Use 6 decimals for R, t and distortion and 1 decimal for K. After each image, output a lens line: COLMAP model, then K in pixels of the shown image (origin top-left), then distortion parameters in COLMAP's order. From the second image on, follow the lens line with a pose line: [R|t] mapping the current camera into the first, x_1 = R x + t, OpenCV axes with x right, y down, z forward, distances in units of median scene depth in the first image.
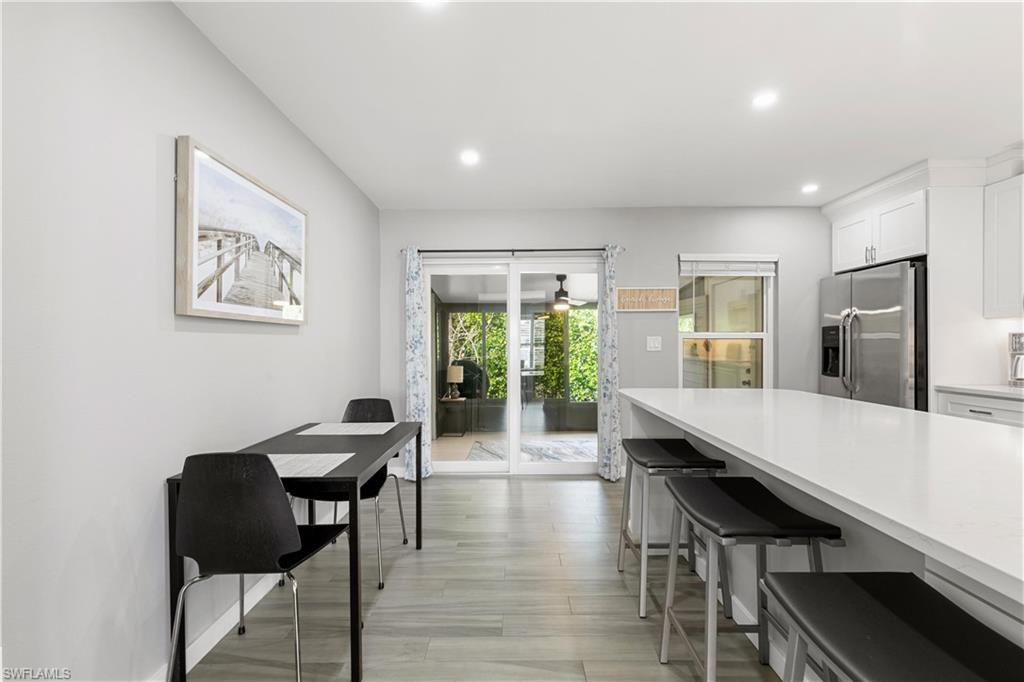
lens RADIAL K [[456.7, 0, 517.8], [0, 456.7, 341.8], [0, 0, 1]] dist [0.010024, -0.002136]
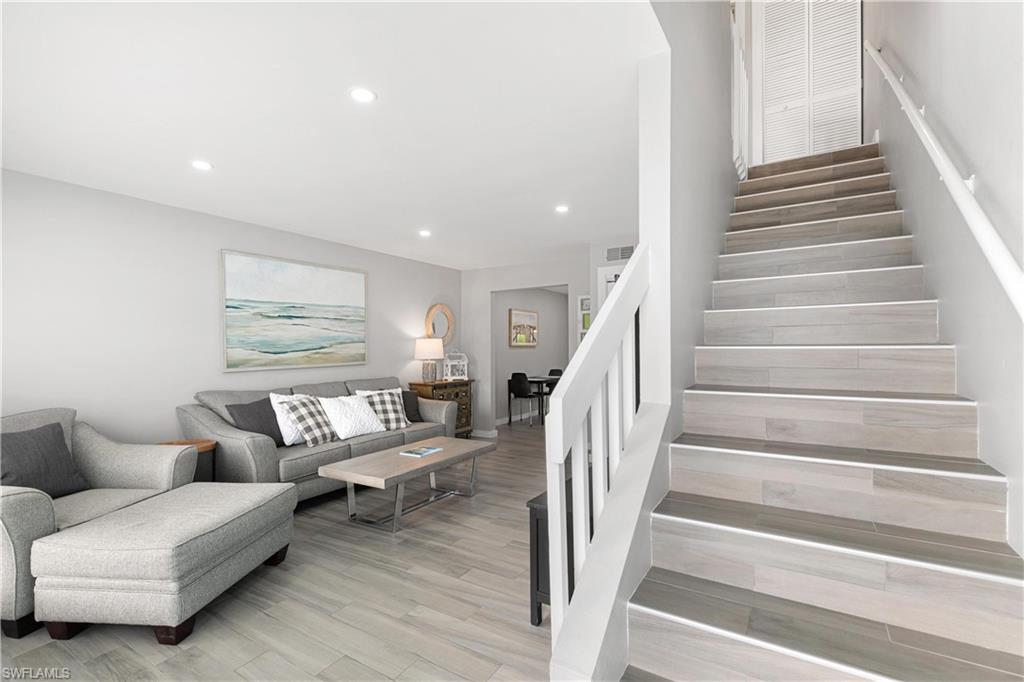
lens RADIAL K [[456.7, 0, 515.6], [0, 456.7, 346.1], [0, 0, 1]] dist [0.010024, -0.002136]
pose [[0.855032, -0.003646, -0.518562, 0.743416], [0.004521, 0.999990, 0.000425, -0.025910], [0.518556, -0.002708, 0.855040, -1.270005]]
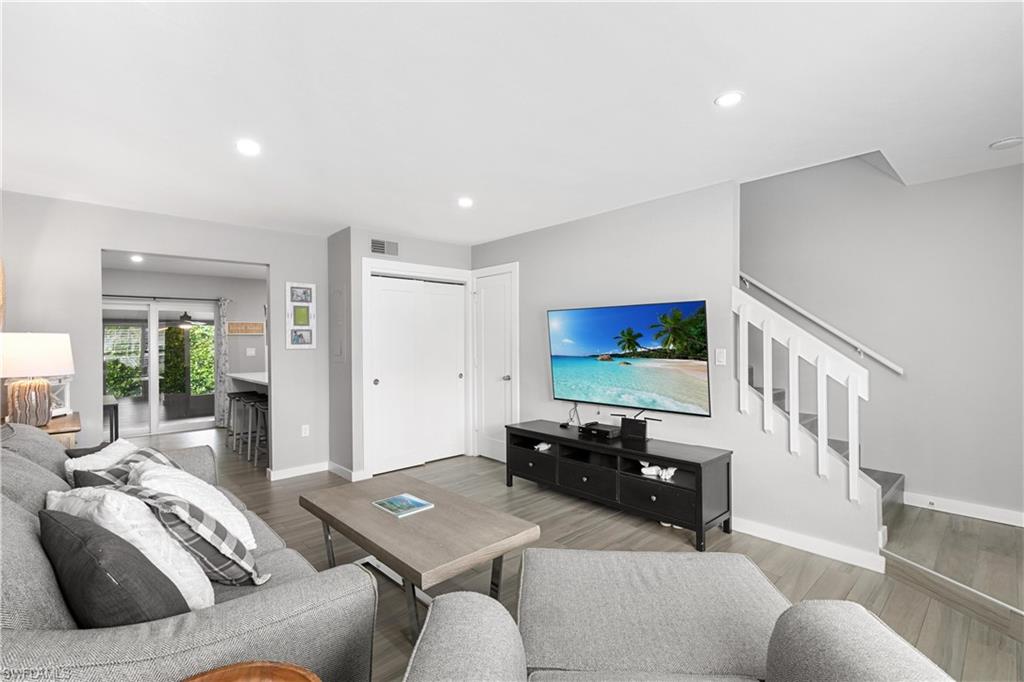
lens RADIAL K [[456.7, 0, 511.8], [0, 456.7, 342.7], [0, 0, 1]] dist [0.010024, -0.002136]
pose [[0.733323, -0.003483, 0.679871, -0.198705], [0.003805, 0.999992, 0.001018, -0.033145], [-0.679870, 0.001840, 0.733331, -1.135876]]
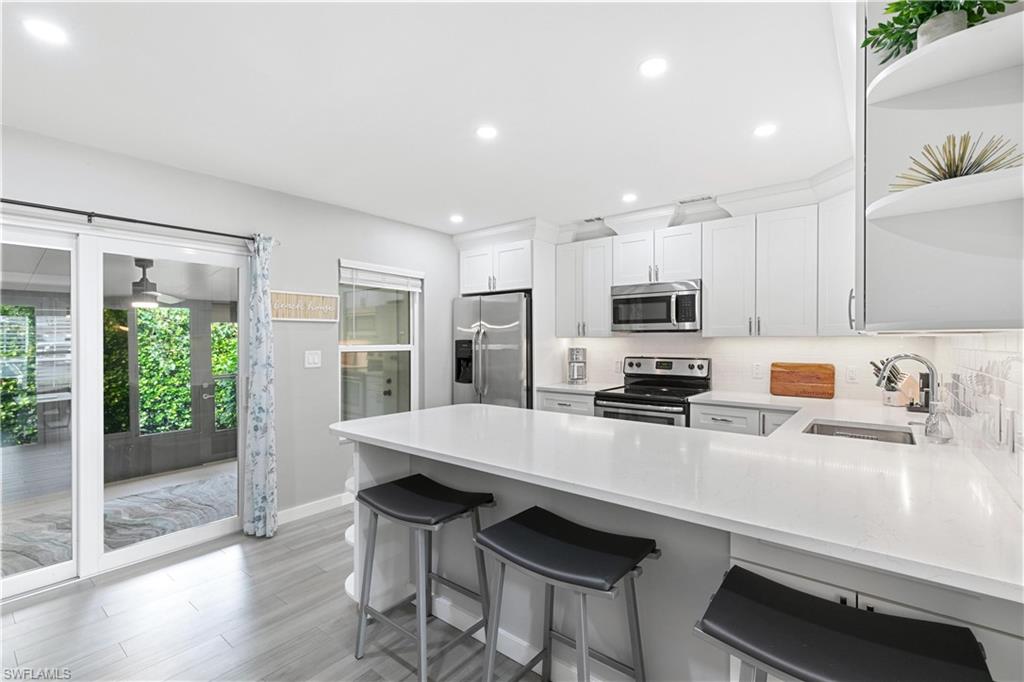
lens RADIAL K [[456.7, 0, 510.0], [0, 456.7, 341.4], [0, 0, 1]] dist [0.010024, -0.002136]
pose [[0.631820, 0.001516, 0.775114, -0.138966], [-0.002825, 0.999996, 0.000346, -0.031265], [-0.775110, -0.002408, 0.631821, 0.176066]]
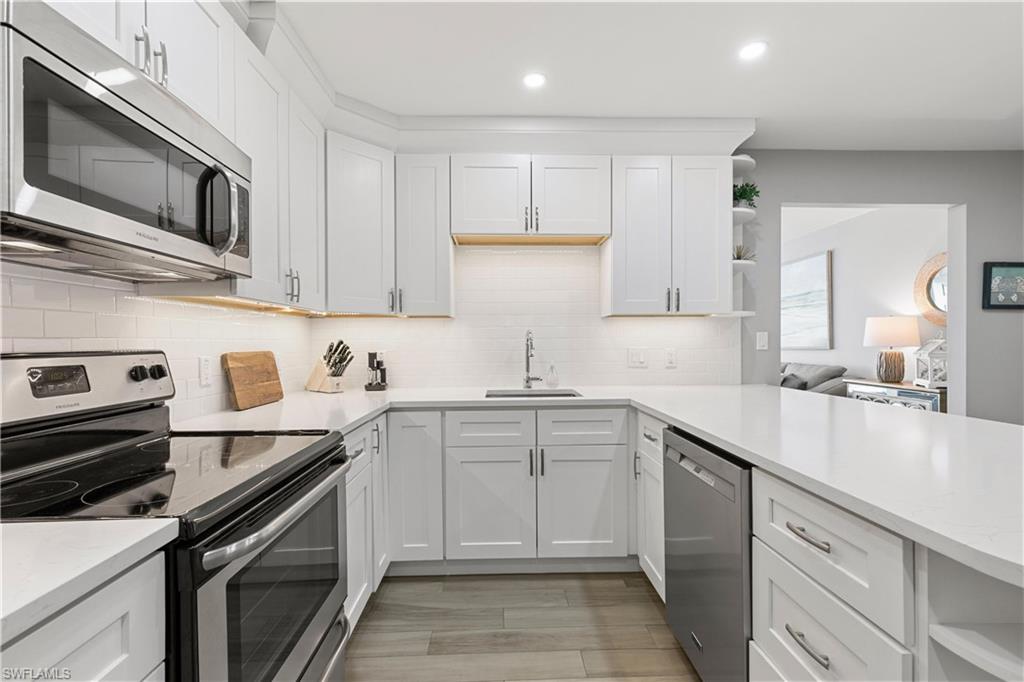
lens RADIAL K [[456.7, 0, 512.7], [0, 456.7, 342.2], [0, 0, 1]] dist [0.010024, -0.002136]
pose [[-0.999291, 0.007953, -0.036790, 0.592123], [0.007922, 0.999968, 0.001007, -0.000673], [0.036797, 0.000715, -0.999323, 0.844054]]
